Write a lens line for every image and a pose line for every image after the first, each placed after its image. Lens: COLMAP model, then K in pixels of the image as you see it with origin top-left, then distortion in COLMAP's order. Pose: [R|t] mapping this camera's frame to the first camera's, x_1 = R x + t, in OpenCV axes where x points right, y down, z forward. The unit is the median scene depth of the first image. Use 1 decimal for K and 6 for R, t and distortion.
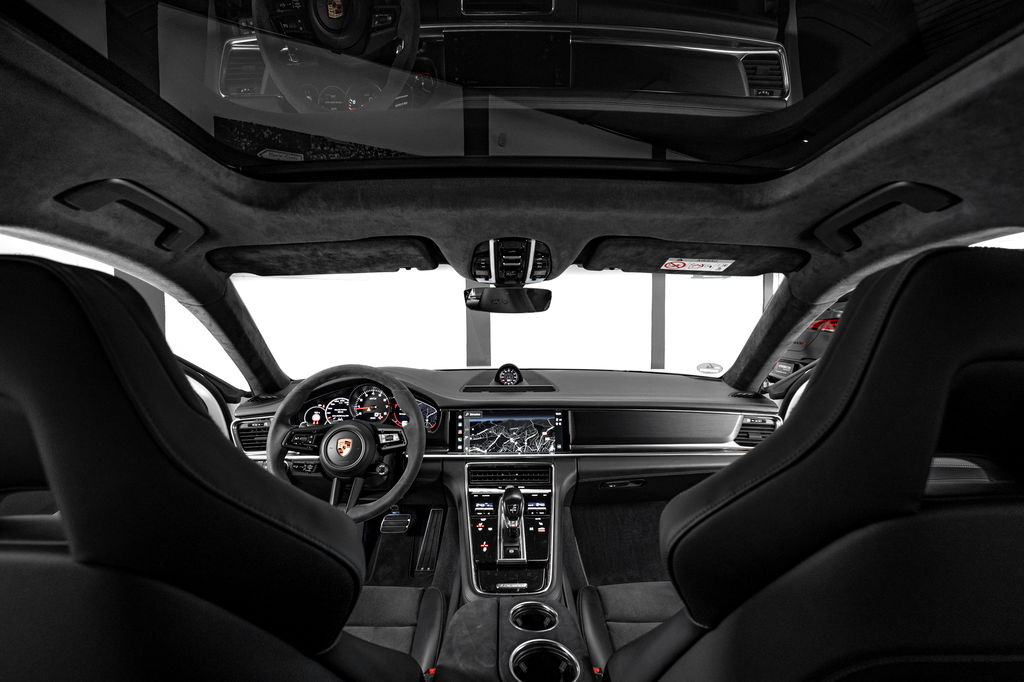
lens RADIAL K [[448.3, 0, 512.0], [0, 448.3, 341.0], [0, 0, 1]] dist [-0.035799, 0.004873]
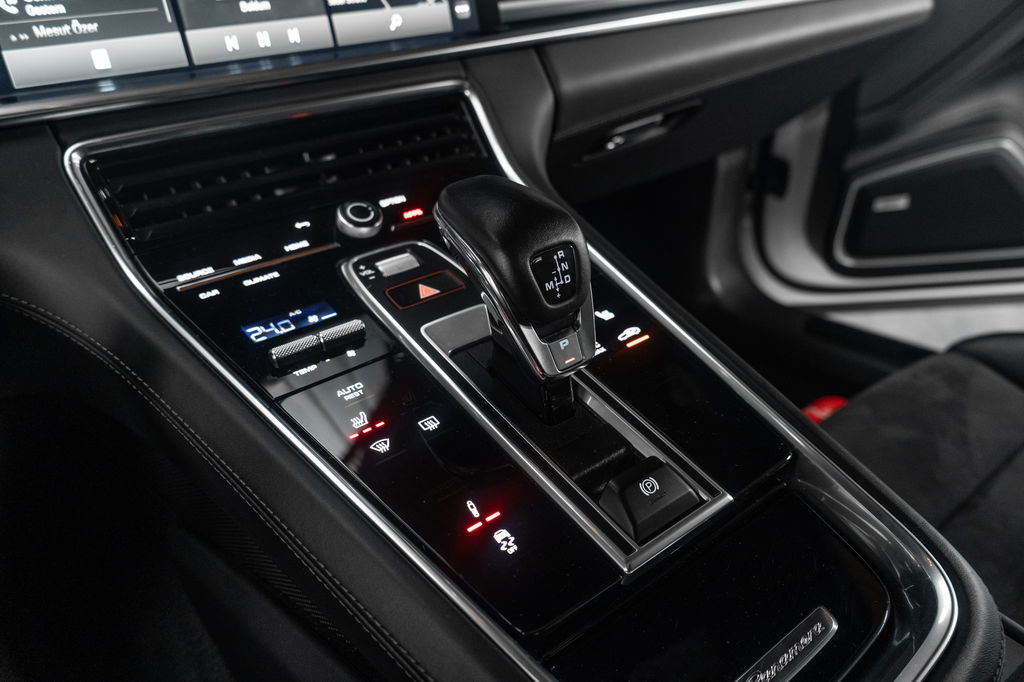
lens RADIAL K [[818.3, 0, 512.0], [0, 818.3, 341.0], [0, 0, 1]] dist [-0.007848, -0.002184]
pose [[0.779226, -0.310833, 0.544233, -0.157532], [0.062165, 0.902401, 0.426390, 0.211870], [-0.623652, -0.298421, 0.722498, 0.625423]]
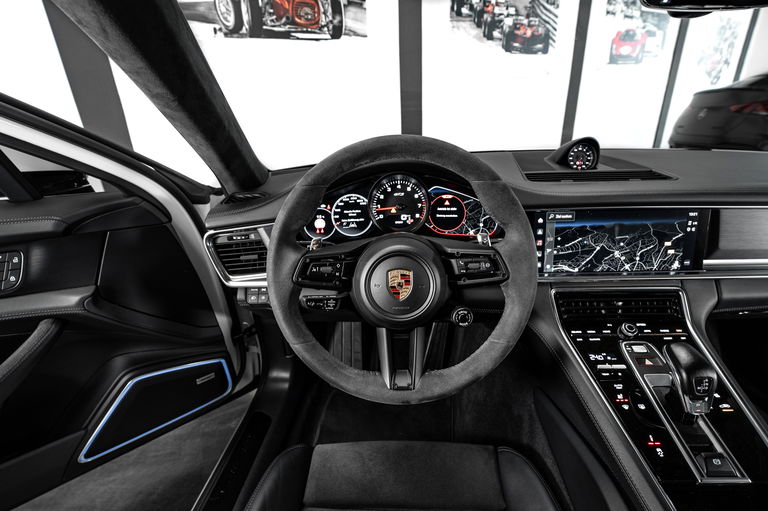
lens RADIAL K [[336.2, 0, 384.0], [0, 336.2, 255.5], [0, 0, 1]] dist [-0.035799, 0.004873]
pose [[0.997084, -0.006044, -0.076067, -0.308223], [0.030791, 0.943964, 0.328609, 0.050754], [0.069818, -0.329993, 0.941398, 0.508955]]
